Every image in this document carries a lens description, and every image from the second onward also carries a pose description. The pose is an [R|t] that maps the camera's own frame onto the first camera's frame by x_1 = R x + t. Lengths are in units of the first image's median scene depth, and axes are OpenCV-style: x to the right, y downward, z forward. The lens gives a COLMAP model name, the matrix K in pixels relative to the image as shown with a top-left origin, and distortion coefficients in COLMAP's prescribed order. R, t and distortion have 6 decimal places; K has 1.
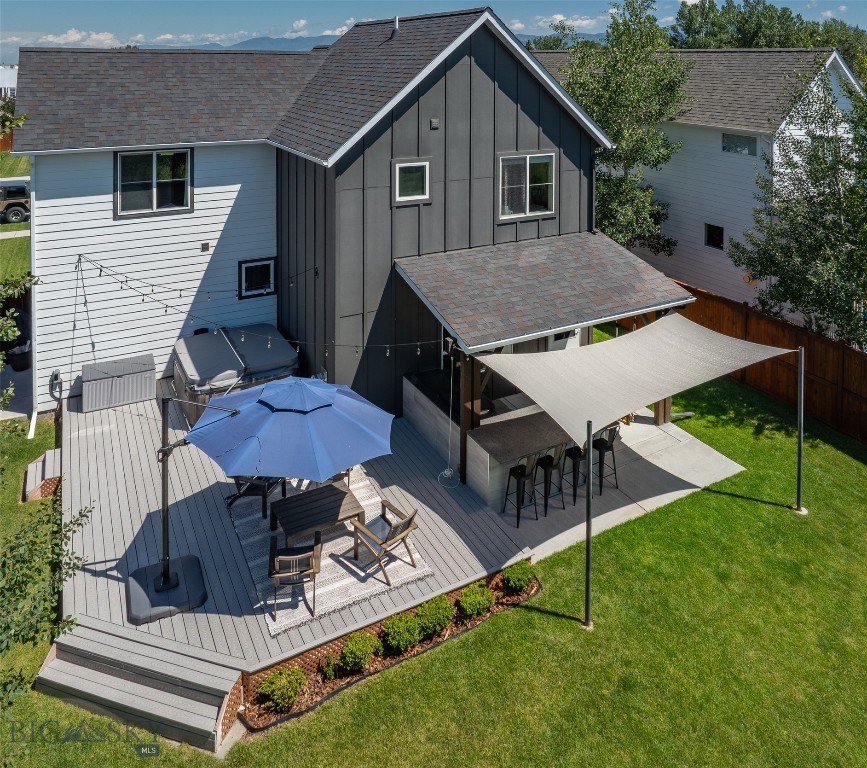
lens RADIAL K [[707.3, 0, 456.6], [0, 707.3, 499.4], [0, 0, 1]] dist [0.000368, 0.000036]
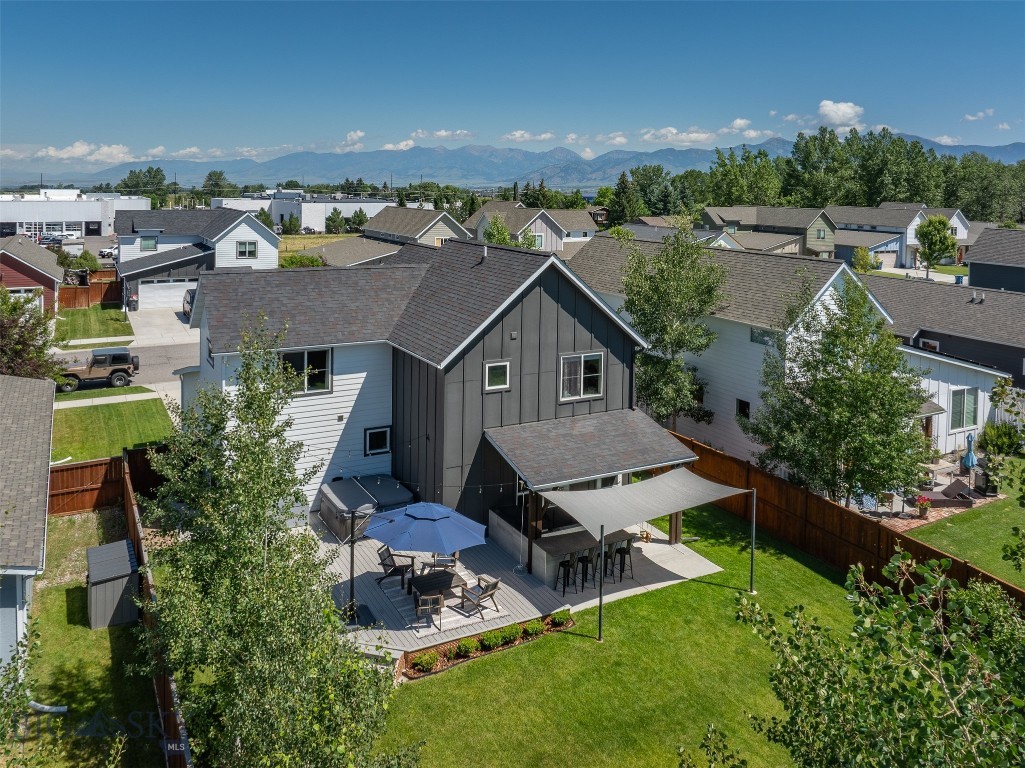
lens RADIAL K [[835.3, 0, 512.5], [0, 835.3, 384.0], [0, 0, 1]] dist [-0.000635, -0.001265]
pose [[0.999598, 0.003970, -0.028073, 0.018714], [-0.013765, 0.933572, -0.358127, 0.210538], [0.024787, 0.358369, 0.933251, -0.716296]]
